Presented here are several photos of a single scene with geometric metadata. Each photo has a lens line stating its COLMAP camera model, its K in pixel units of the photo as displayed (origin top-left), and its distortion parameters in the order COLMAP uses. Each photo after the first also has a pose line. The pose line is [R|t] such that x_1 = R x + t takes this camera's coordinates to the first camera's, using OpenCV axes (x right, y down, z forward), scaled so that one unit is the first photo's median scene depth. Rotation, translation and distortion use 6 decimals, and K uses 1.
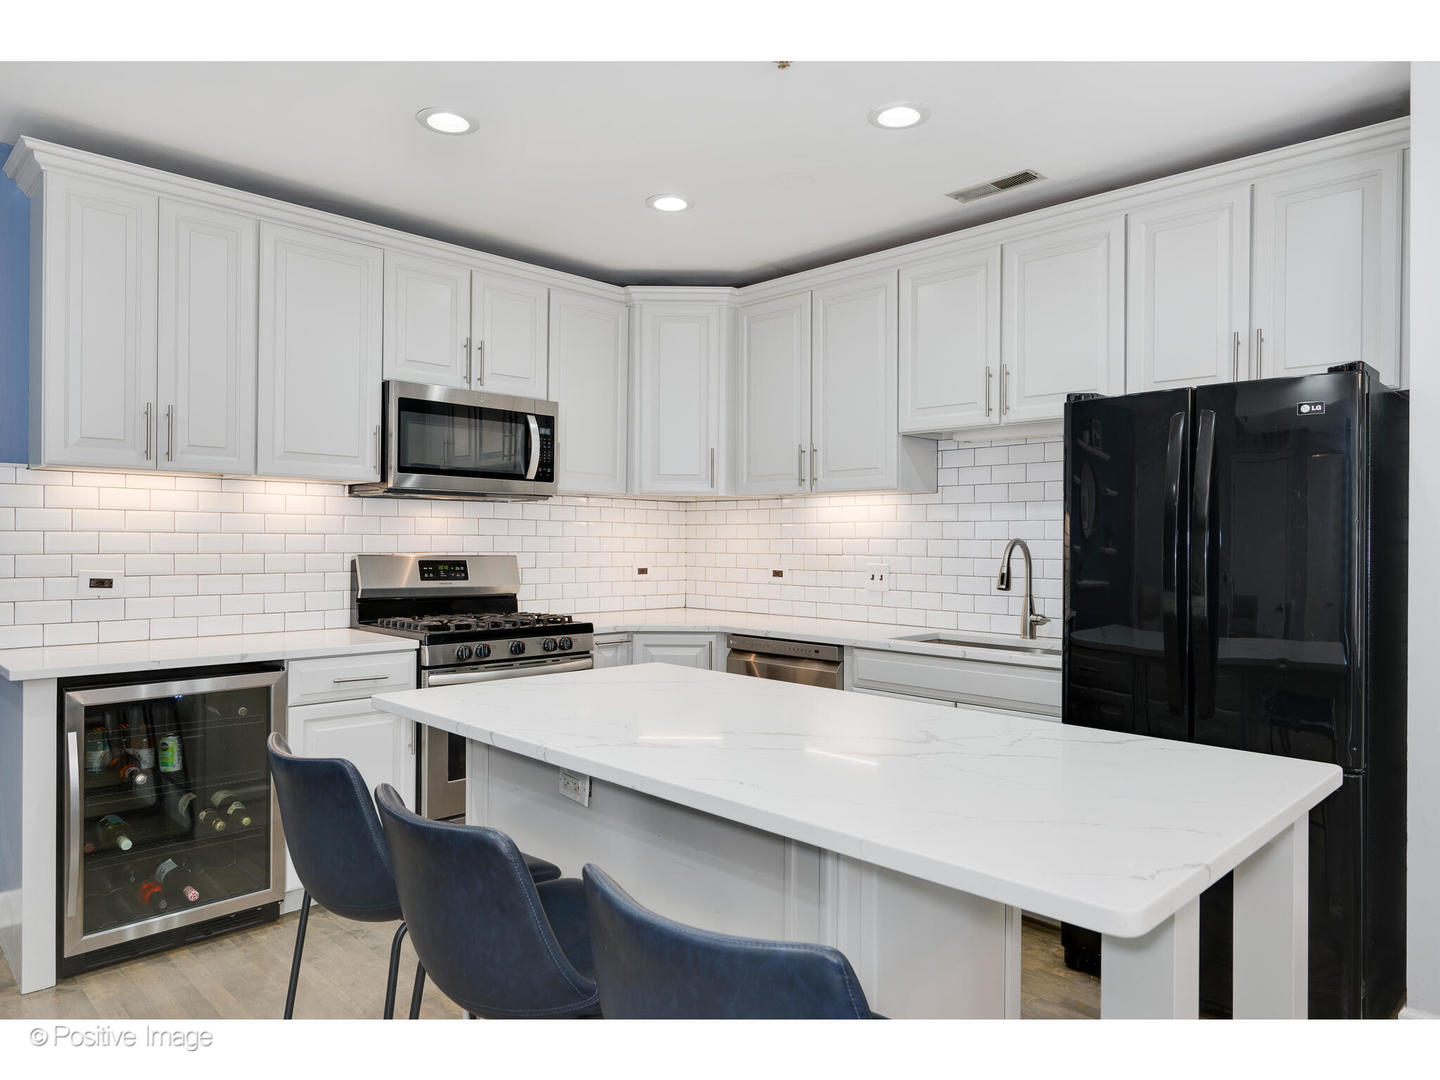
lens RADIAL K [[905.3, 0, 718.5], [0, 905.3, 540.5], [0, 0, 1]] dist [0.001716, -0.001865]
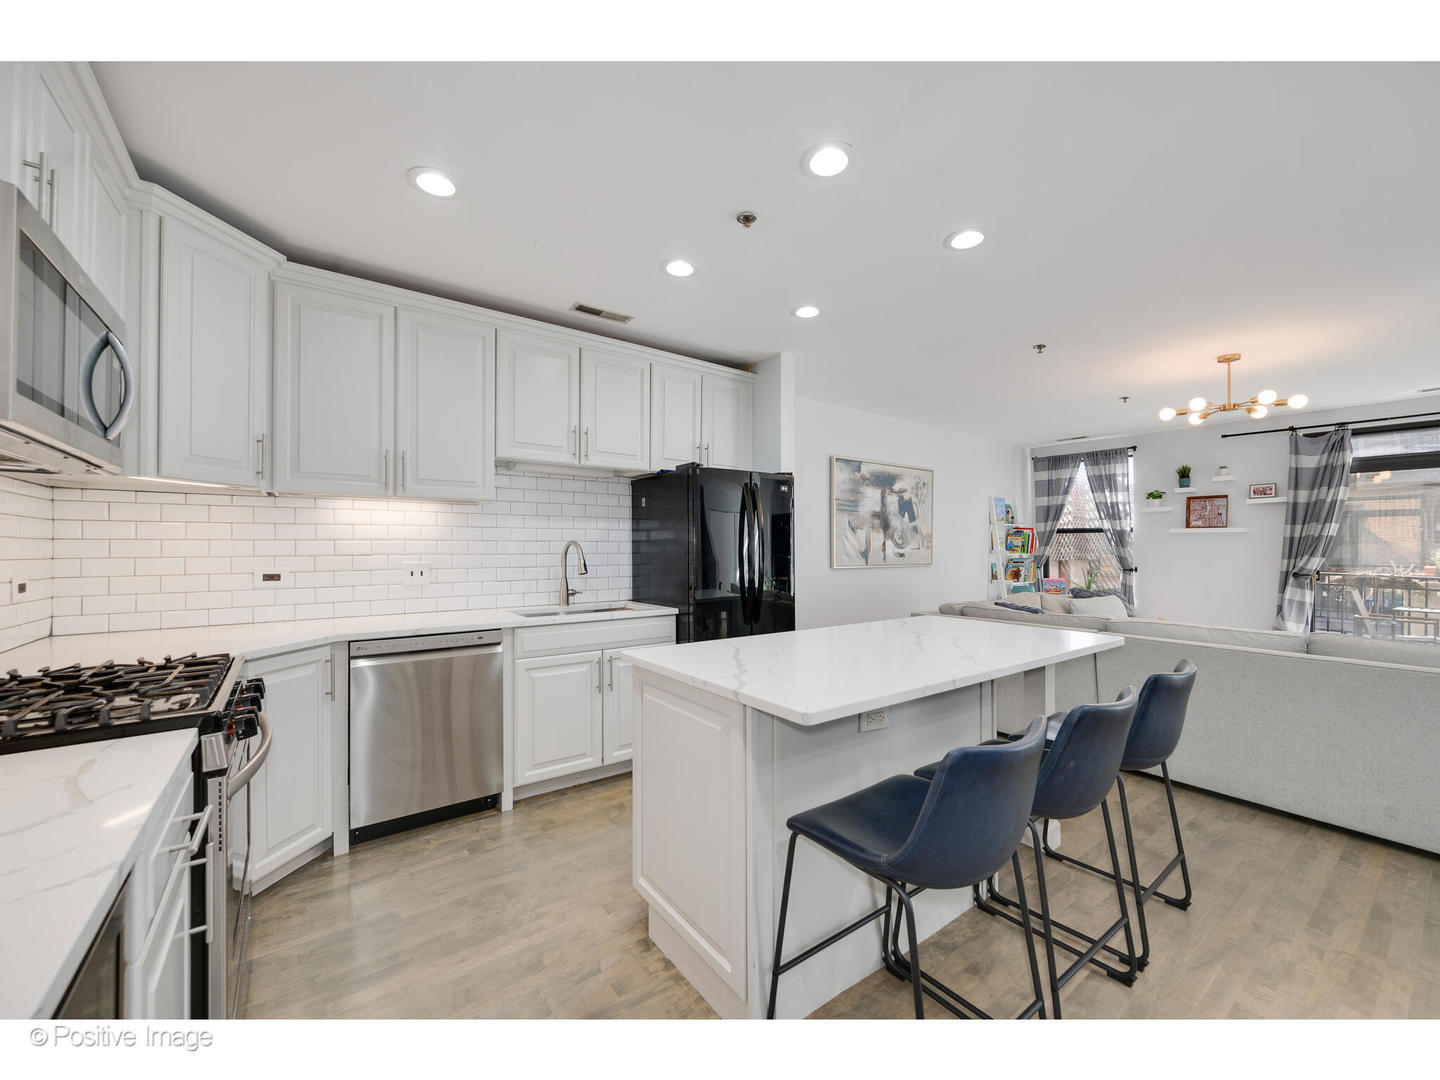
lens RADIAL K [[575.9, 0, 704.4], [0, 575.9, 545.8], [0, 0, 1]] dist [-0.000396, -0.000636]
pose [[0.153829, -0.007980, 0.988065, -0.560037], [-0.002675, 0.999960, 0.008493, -0.002323], [-0.988094, -0.003950, 0.153802, 0.585763]]
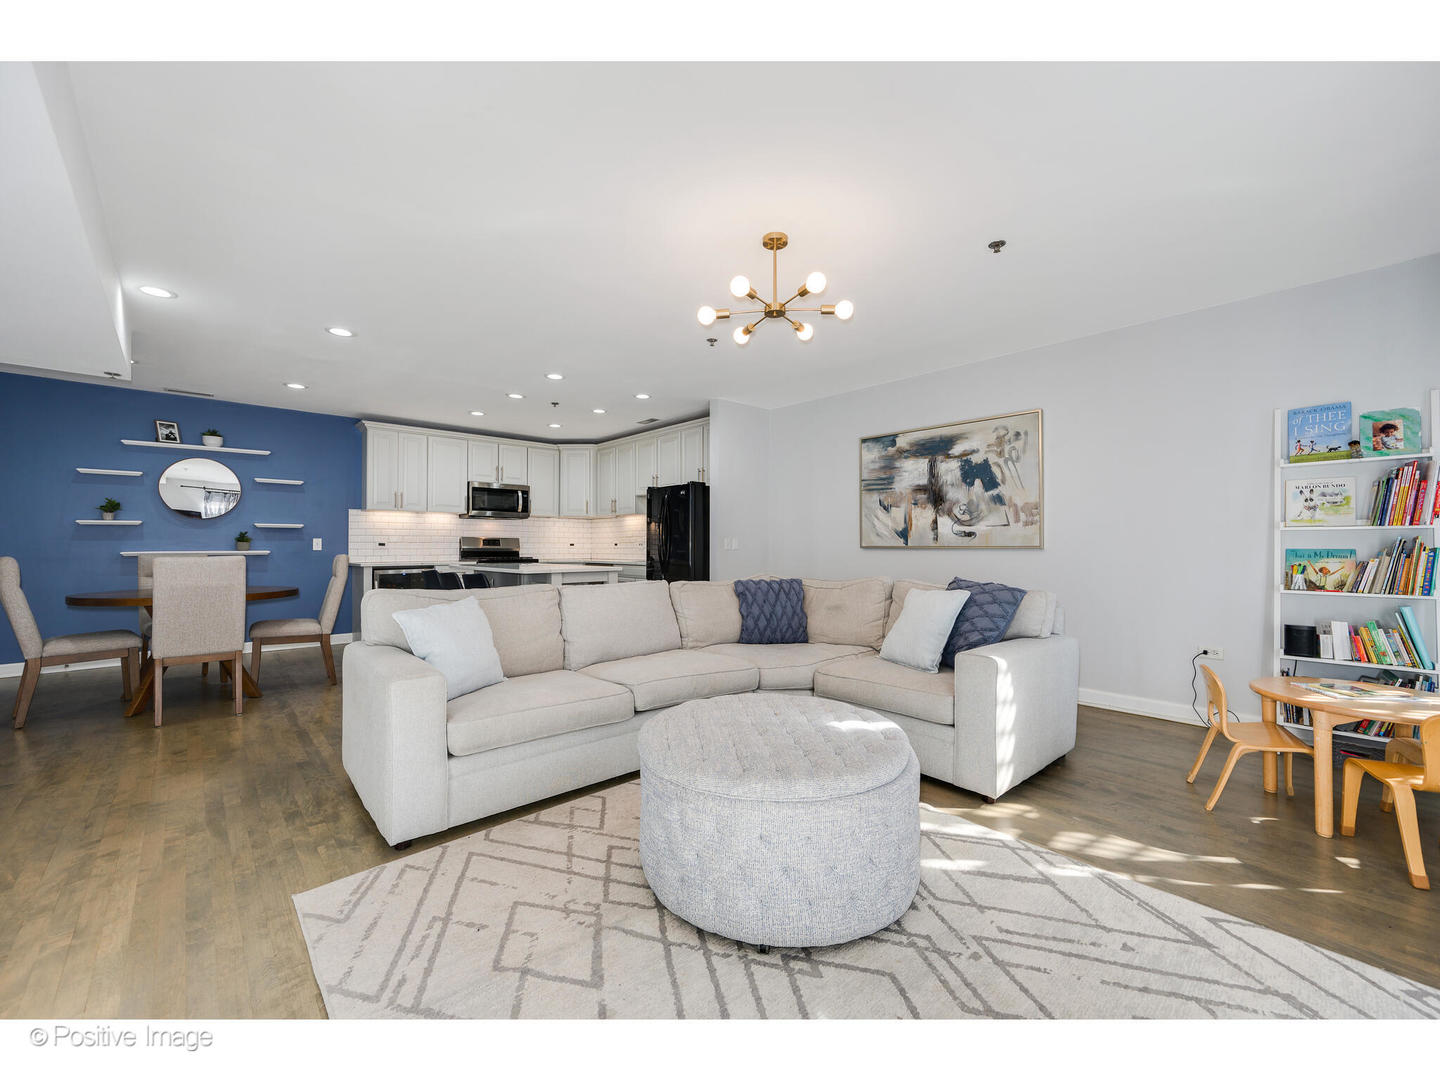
lens RADIAL K [[575.9, 0, 723.6], [0, 575.9, 540.0], [0, 0, 1]] dist [-0.000396, -0.000636]
pose [[0.999188, -0.008318, -0.039433, 0.580635], [0.007884, 0.999907, -0.011151, 0.056069], [0.039522, 0.010831, 0.999160, -0.941264]]
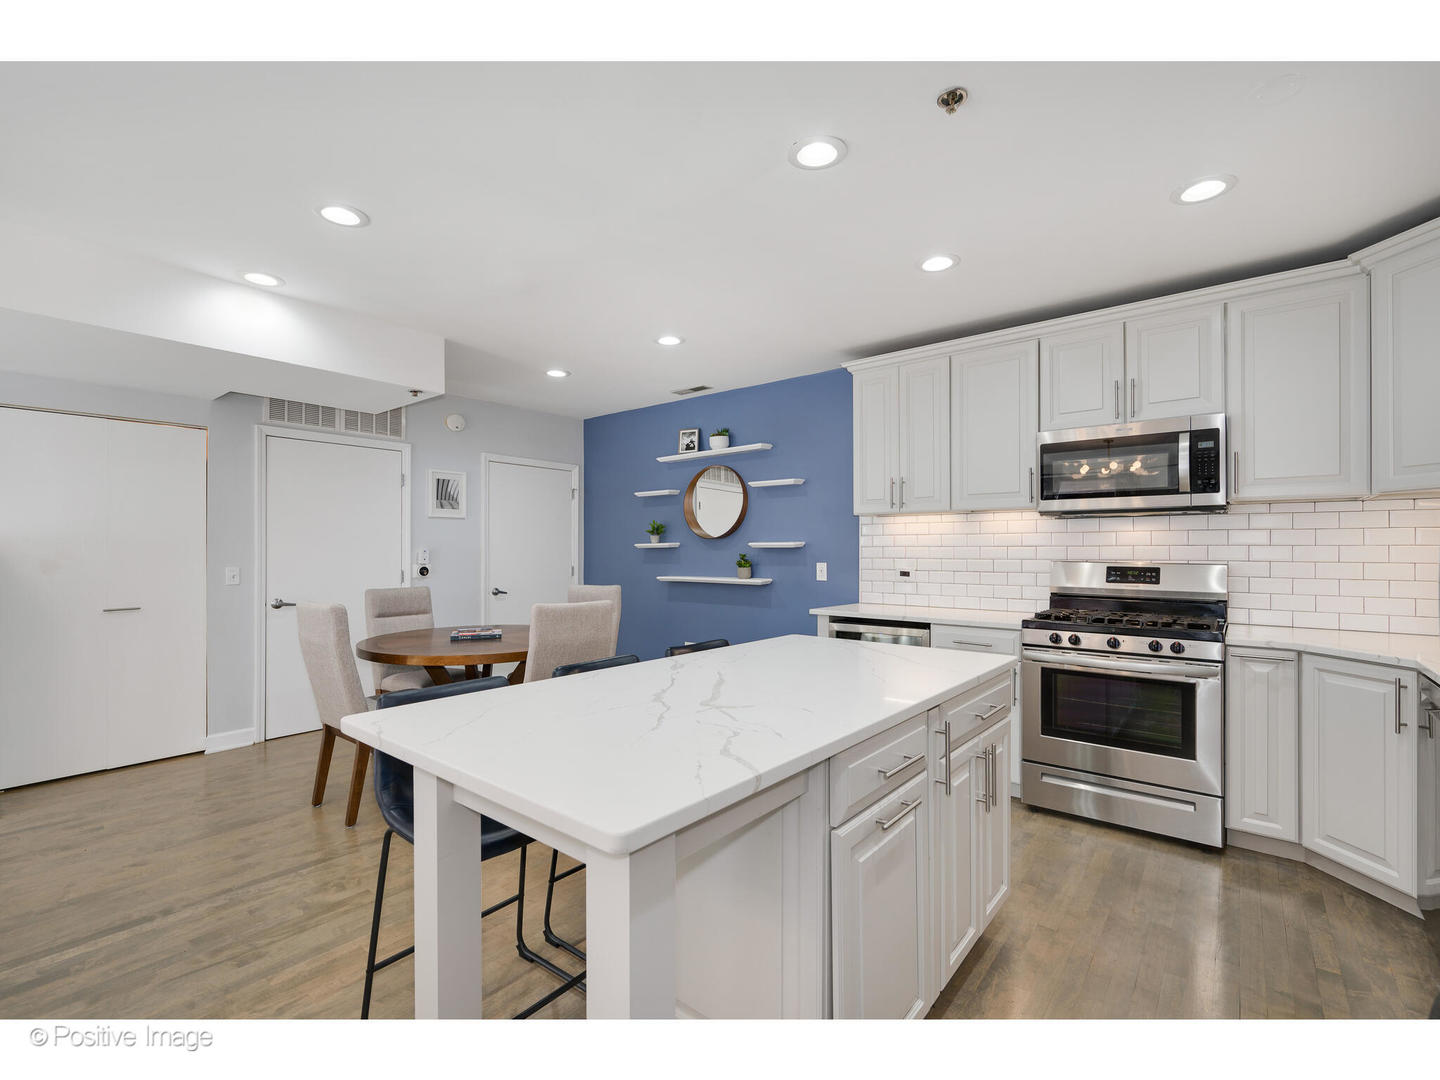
lens RADIAL K [[603.7, 0, 712.5], [0, 603.7, 550.8], [0, 0, 1]] dist [0.002184, 0.000371]
pose [[0.145843, -0.006153, -0.989289, 0.445186], [0.000956, 0.999981, -0.006079, 0.005423], [0.989307, -0.000059, 0.145846, 0.362621]]
